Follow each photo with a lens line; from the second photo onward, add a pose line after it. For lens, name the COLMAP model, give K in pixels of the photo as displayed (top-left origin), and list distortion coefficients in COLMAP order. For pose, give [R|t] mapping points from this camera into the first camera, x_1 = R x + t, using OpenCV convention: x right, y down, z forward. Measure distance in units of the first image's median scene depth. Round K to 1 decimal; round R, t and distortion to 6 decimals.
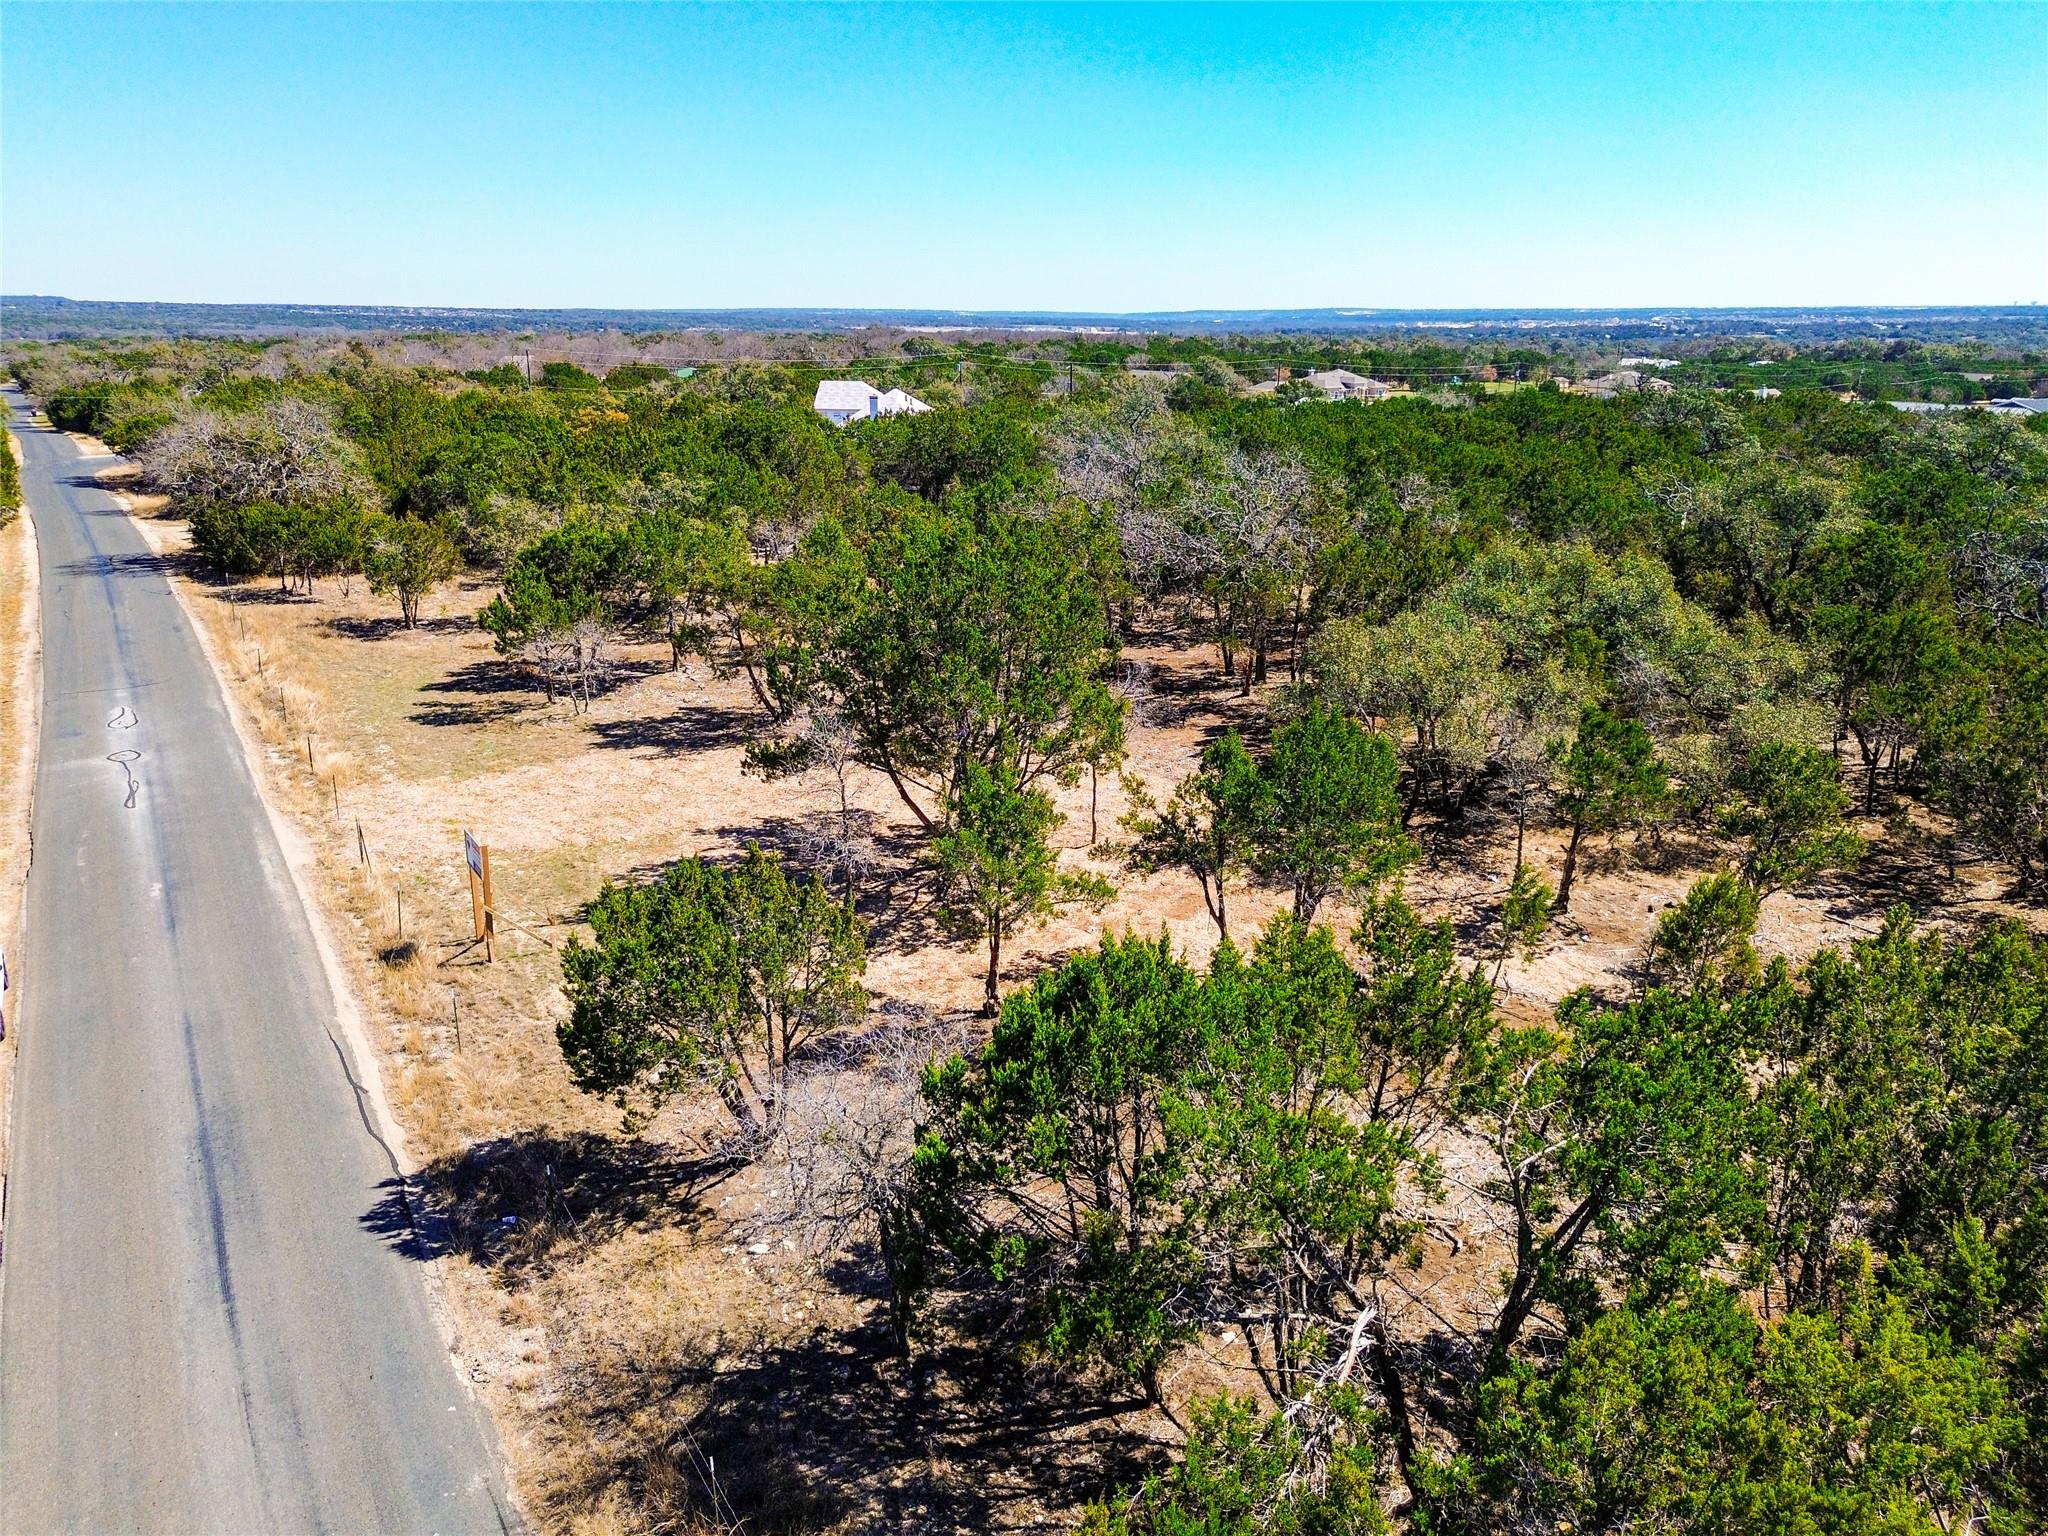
lens RADIAL K [[1453.6, 0, 1024.0], [0, 1453.6, 768.0], [0, 0, 1]] dist [0.049738, -0.043901]
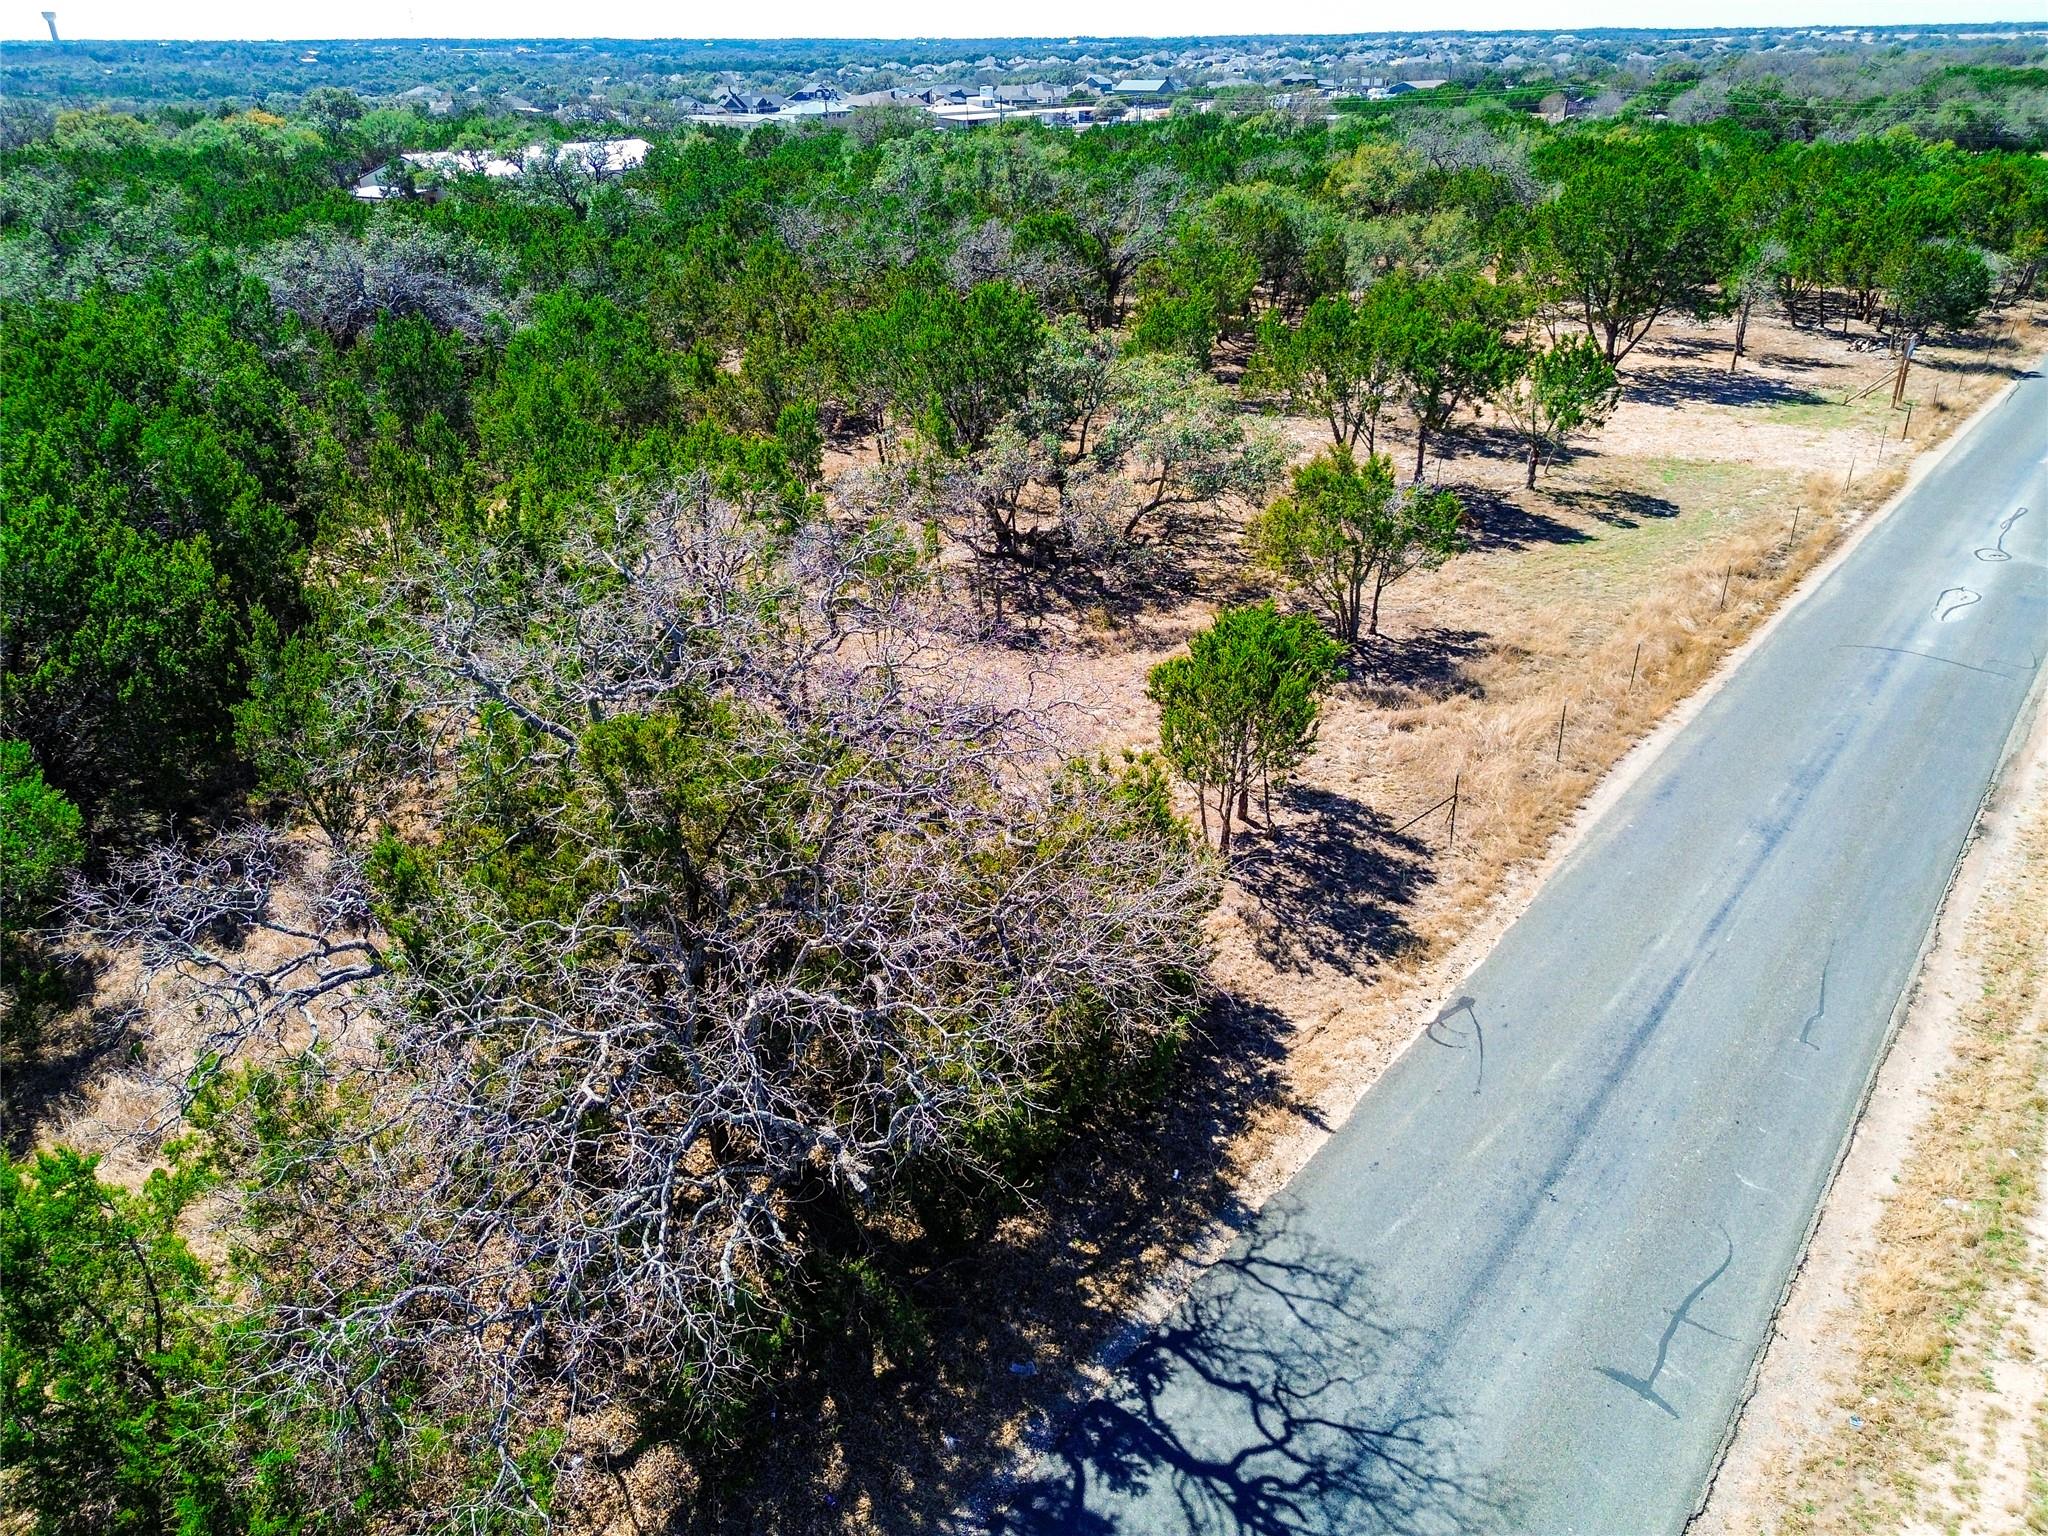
lens RADIAL K [[1455.7, 0, 1024.0], [0, 1455.7, 768.0], [0, 0, 1]] dist [0.059397, -0.044048]
pose [[-0.345460, -0.410906, 0.843691, -1.237519], [0.289433, 0.808560, 0.512308, -0.542054], [-0.892685, 0.421173, -0.160395, 1.755232]]
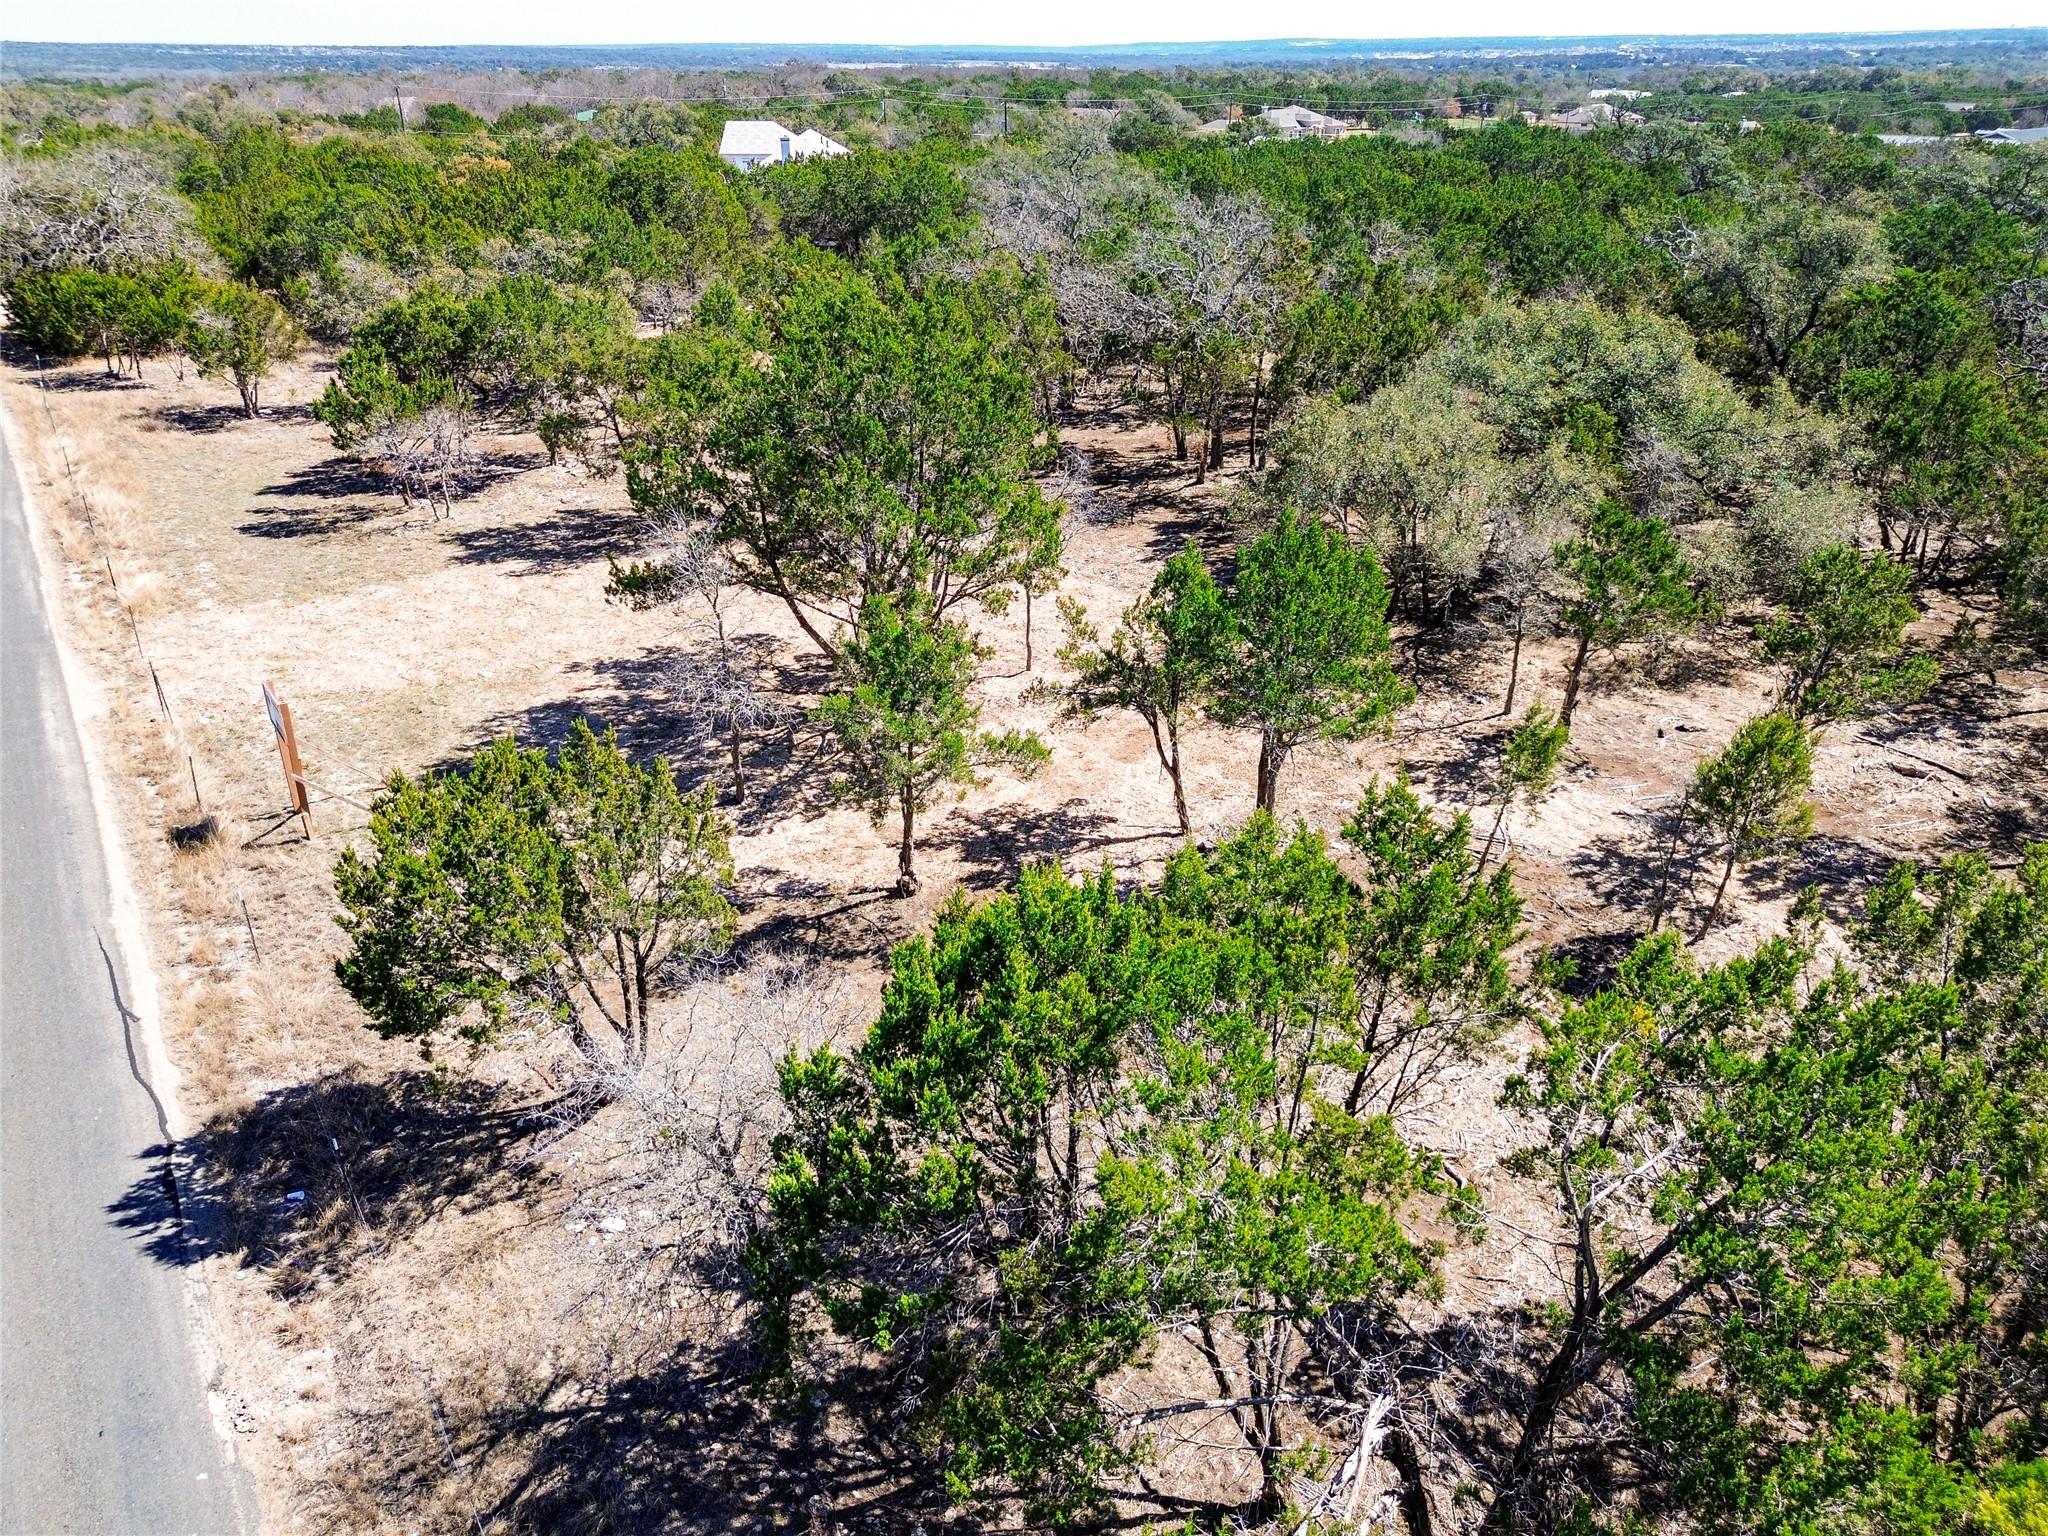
lens RADIAL K [[1455.1, 0, 1050.9], [0, 1455.1, 778.3], [0, 0, 1]] dist [0.044954, -0.032038]
pose [[0.998354, -0.031080, 0.048201, 0.013639], [0.022972, 0.986774, 0.160466, -0.019370], [-0.052551, -0.159094, 0.985864, 0.107310]]
